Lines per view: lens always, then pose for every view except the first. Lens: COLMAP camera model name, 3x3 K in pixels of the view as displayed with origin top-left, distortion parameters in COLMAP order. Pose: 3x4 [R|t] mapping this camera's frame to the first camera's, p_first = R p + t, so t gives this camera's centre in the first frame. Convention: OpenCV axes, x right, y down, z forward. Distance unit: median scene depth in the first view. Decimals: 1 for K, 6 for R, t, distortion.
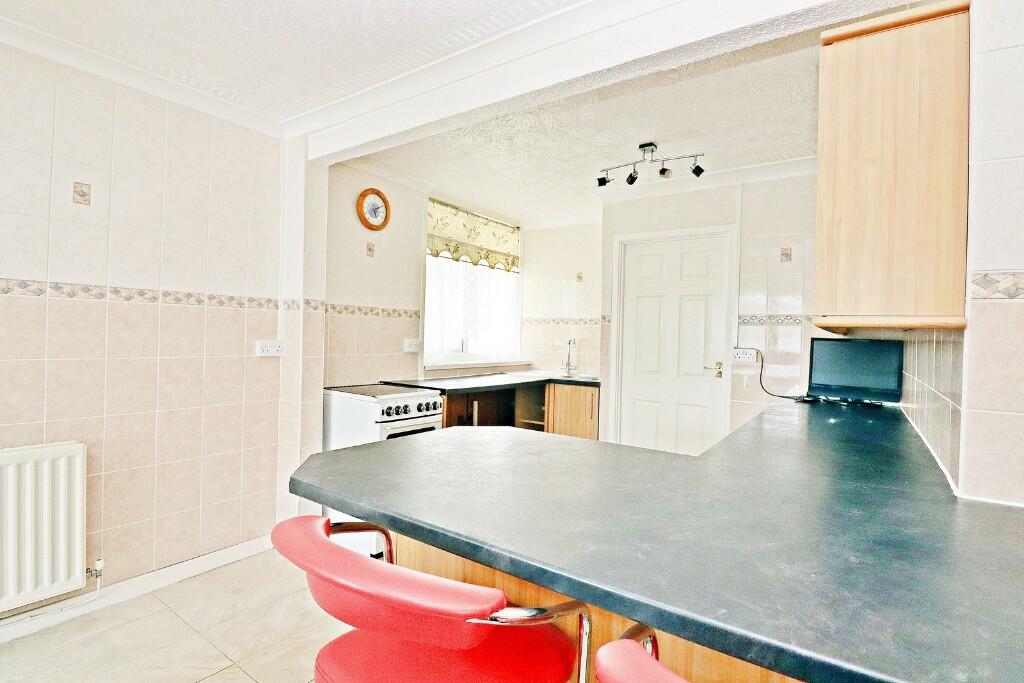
lens RADIAL K [[489.5, 0, 510.7], [0, 489.5, 342.7], [0, 0, 1]] dist [-0.004308, -0.009628]
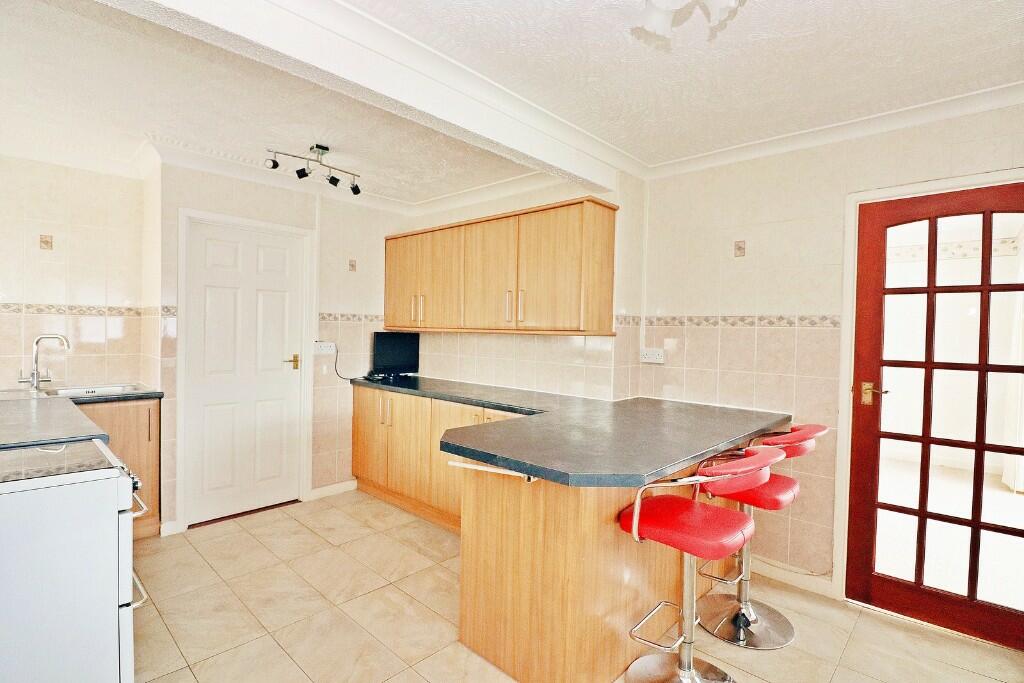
lens RADIAL K [[489.5, 0, 509.4], [0, 489.5, 338.4], [0, 0, 1]] dist [-0.004308, -0.009628]
pose [[0.118315, -0.025336, 0.992653, -0.644506], [0.001611, 0.999678, 0.025323, -0.028797], [-0.992975, -0.001397, 0.118318, 0.451400]]
